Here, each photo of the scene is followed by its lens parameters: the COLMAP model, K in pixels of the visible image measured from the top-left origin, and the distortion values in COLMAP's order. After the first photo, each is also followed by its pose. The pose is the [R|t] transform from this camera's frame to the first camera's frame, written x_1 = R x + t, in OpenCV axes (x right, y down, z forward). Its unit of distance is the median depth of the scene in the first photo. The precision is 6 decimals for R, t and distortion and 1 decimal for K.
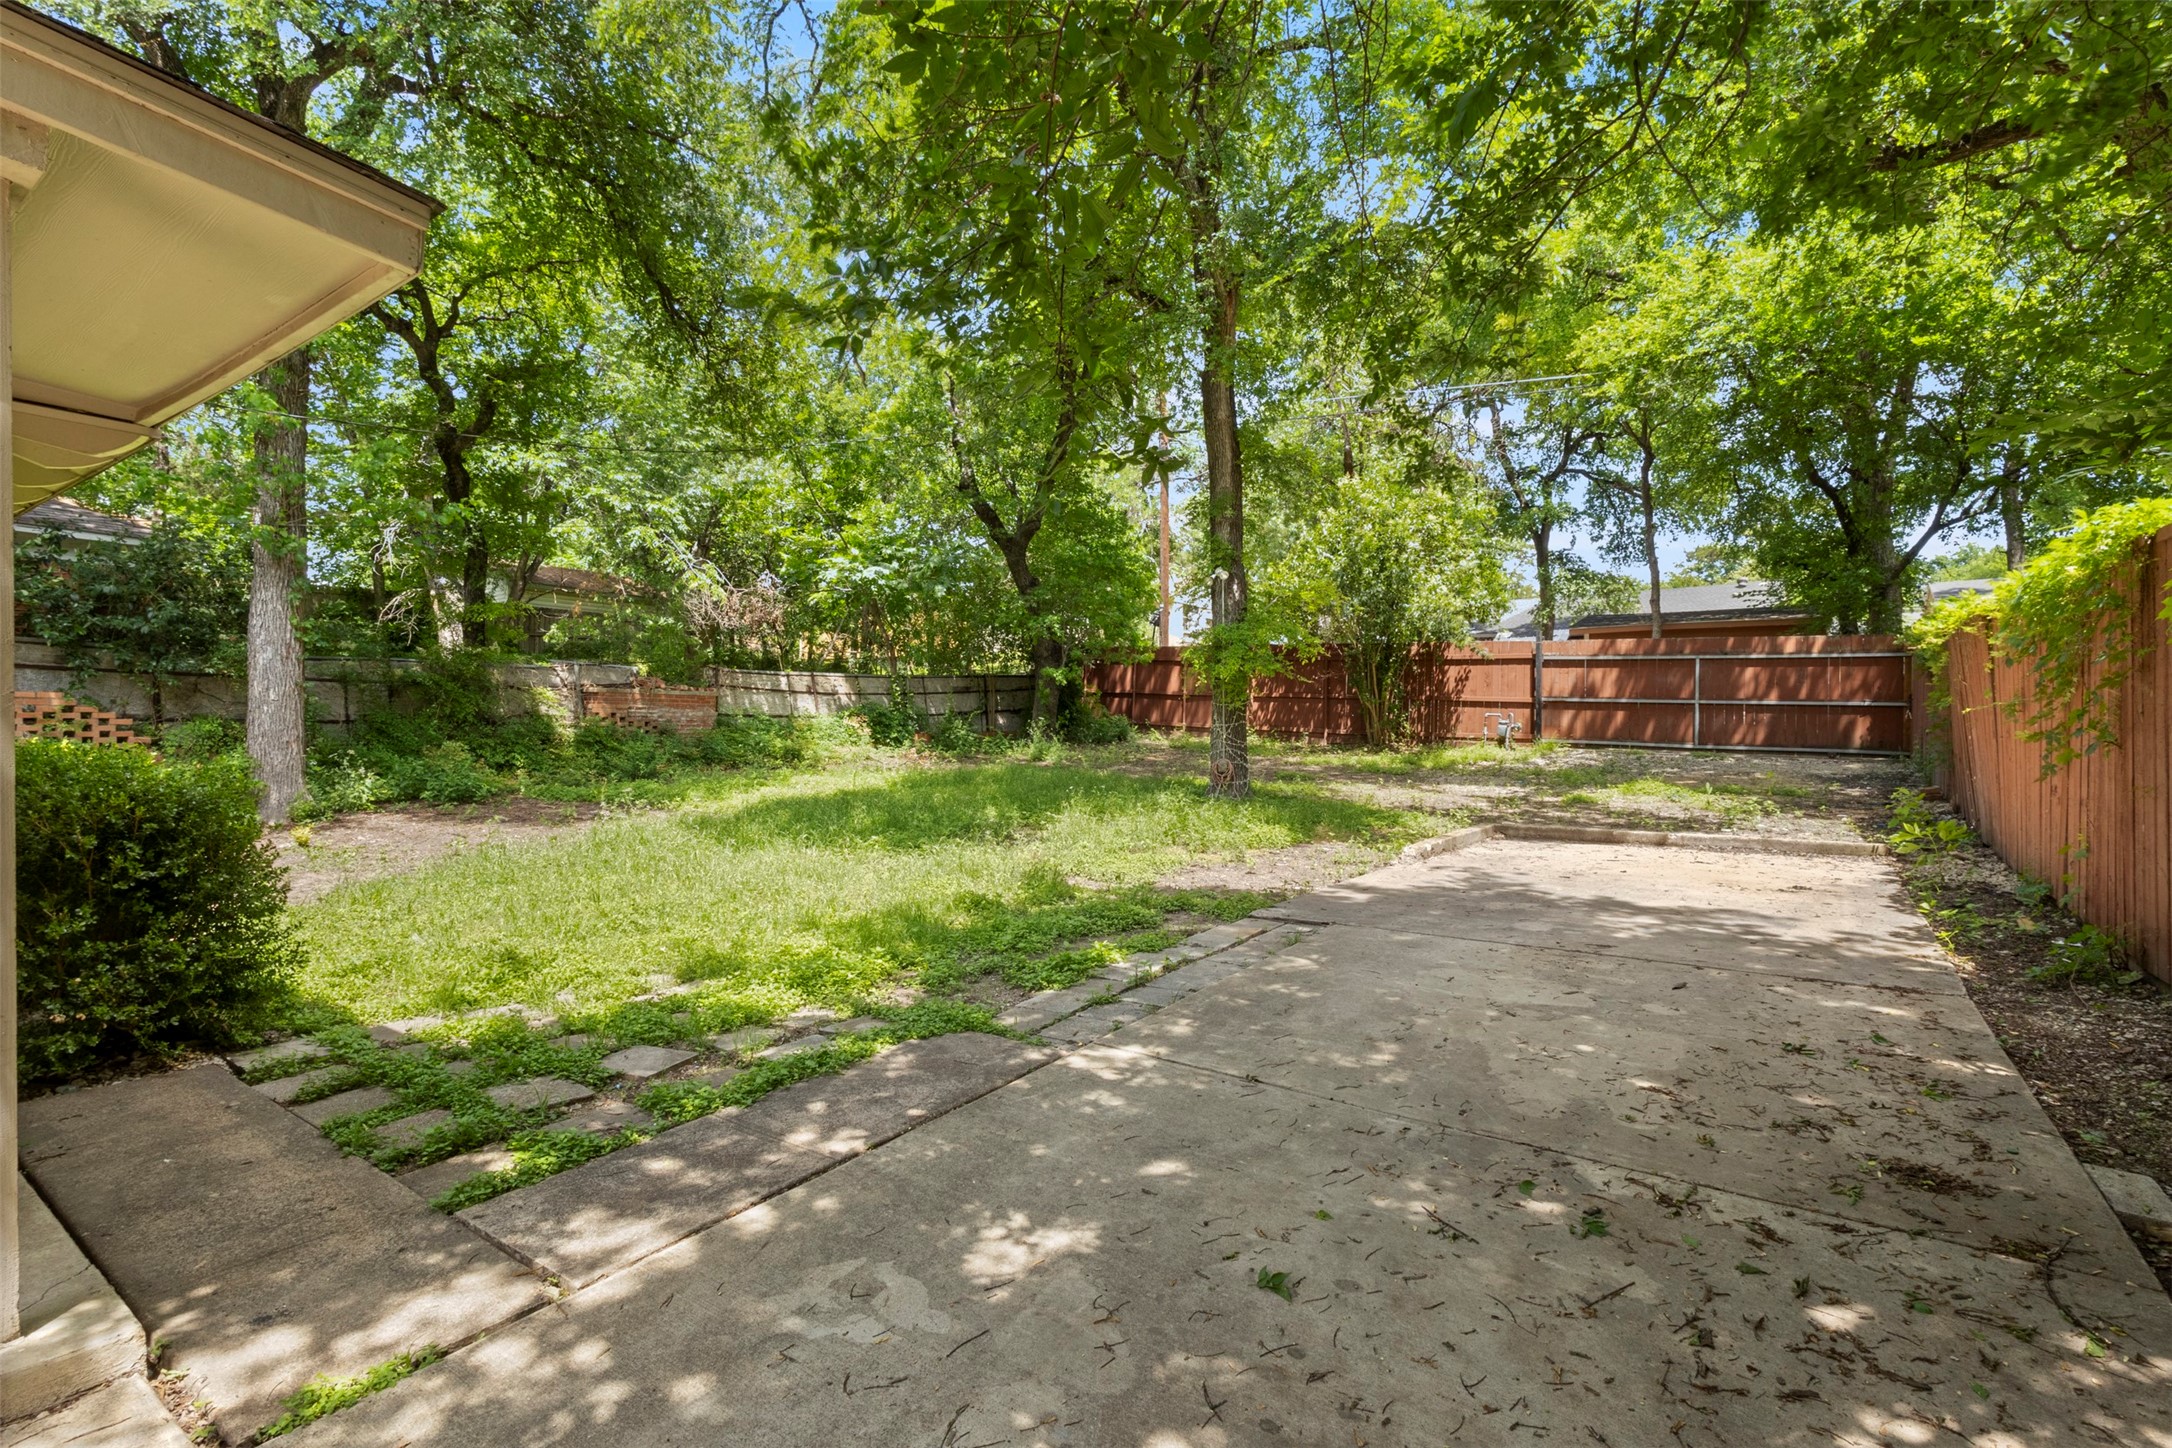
lens RADIAL K [[1008.2, 0, 1102.0], [0, 1008.2, 727.9], [0, 0, 1]] dist [0.015019, 0.000413]
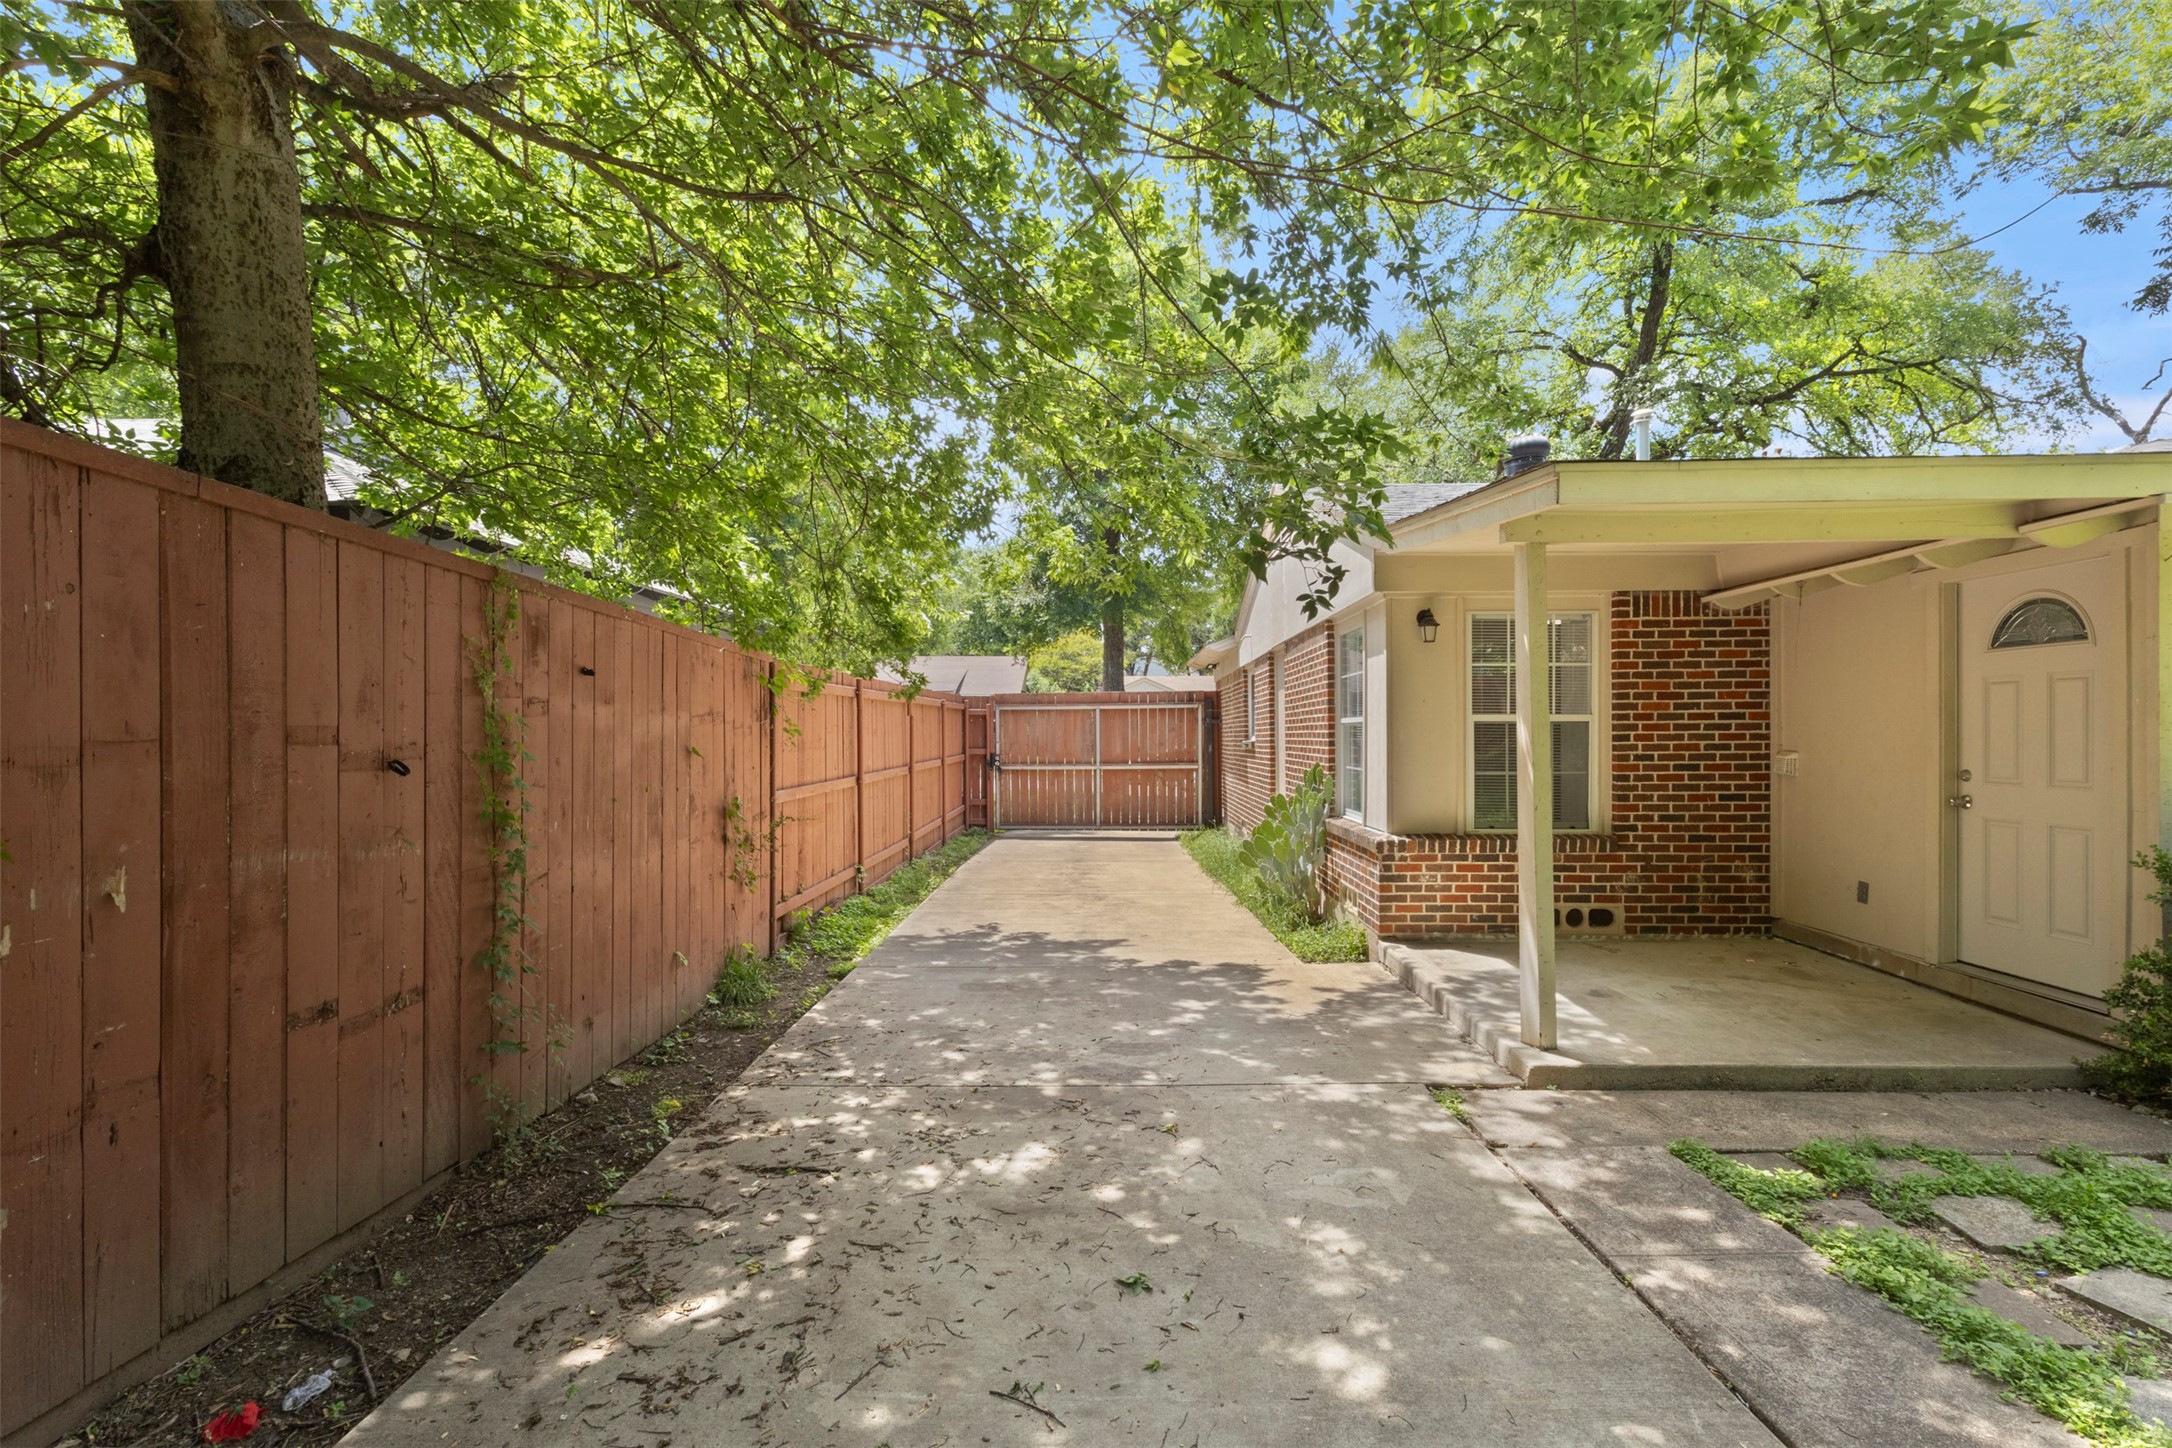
lens RADIAL K [[1008.2, 0, 1072.7], [0, 1008.2, 724.4], [0, 0, 1]] dist [0.015019, 0.000413]
pose [[-0.834780, -0.006874, -0.550541, 0.535883], [-0.003323, 0.999967, -0.007448, -0.051962], [0.550574, -0.004388, -0.834775, 1.186857]]
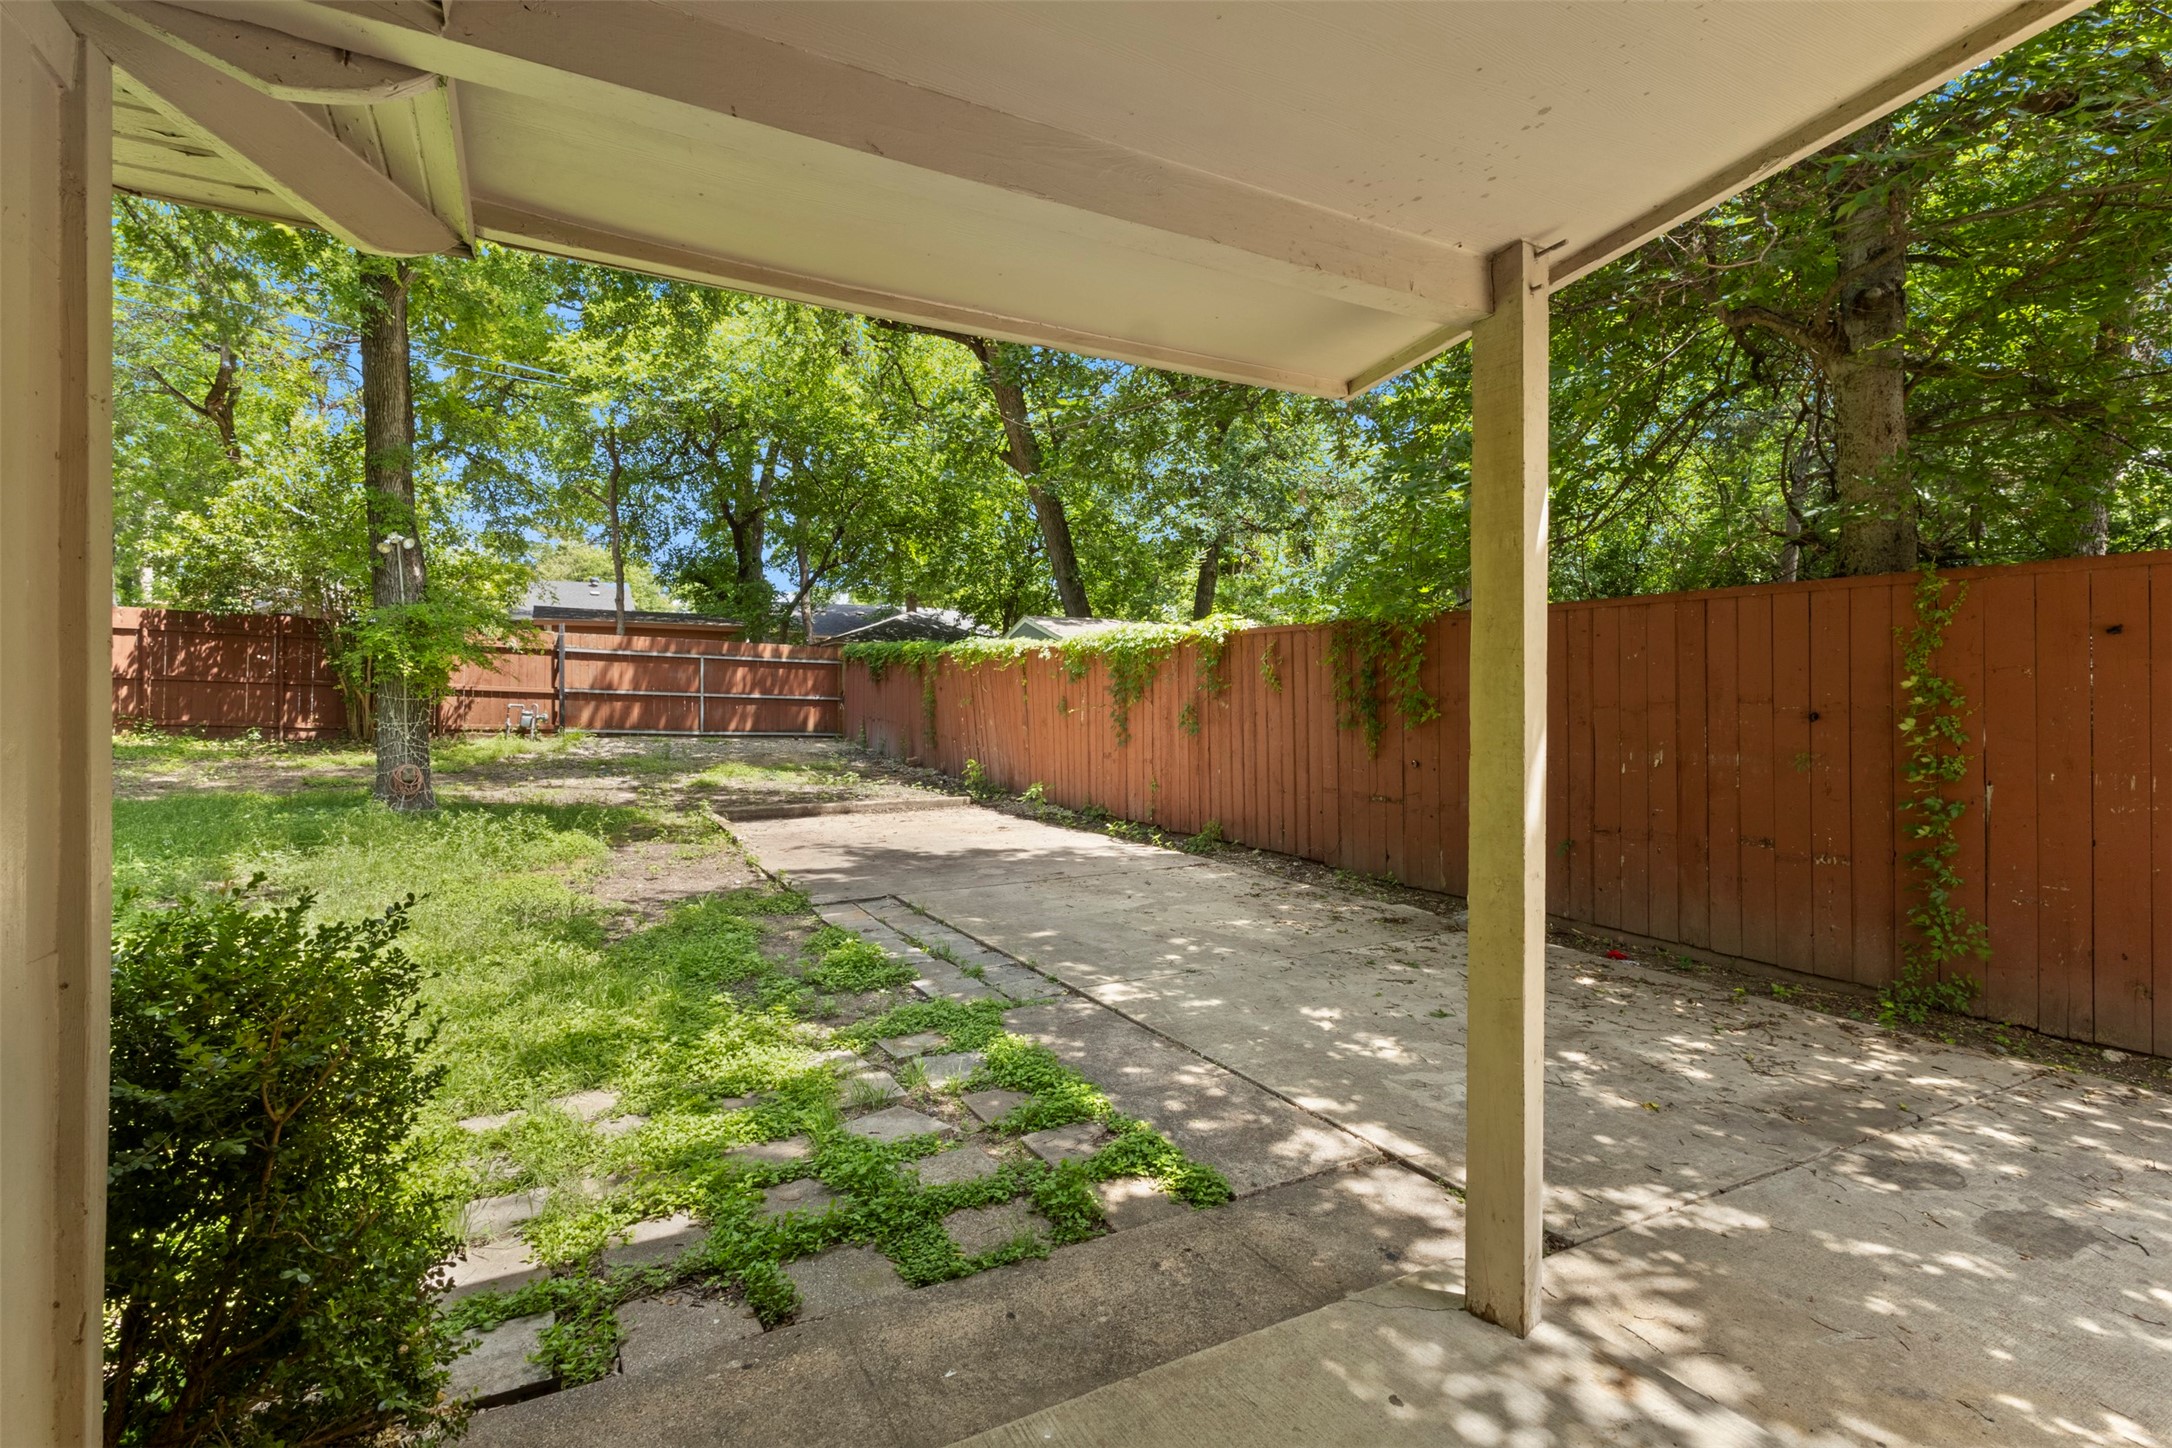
lens RADIAL K [[1008.2, 0, 1076.4], [0, 1008.2, 721.8], [0, 0, 1]] dist [0.015019, 0.000413]
pose [[0.432817, -0.013787, 0.901376, -1.194758], [0.005031, 0.999904, 0.012879, -0.037731], [-0.901468, -0.001040, 0.432845, 0.486088]]
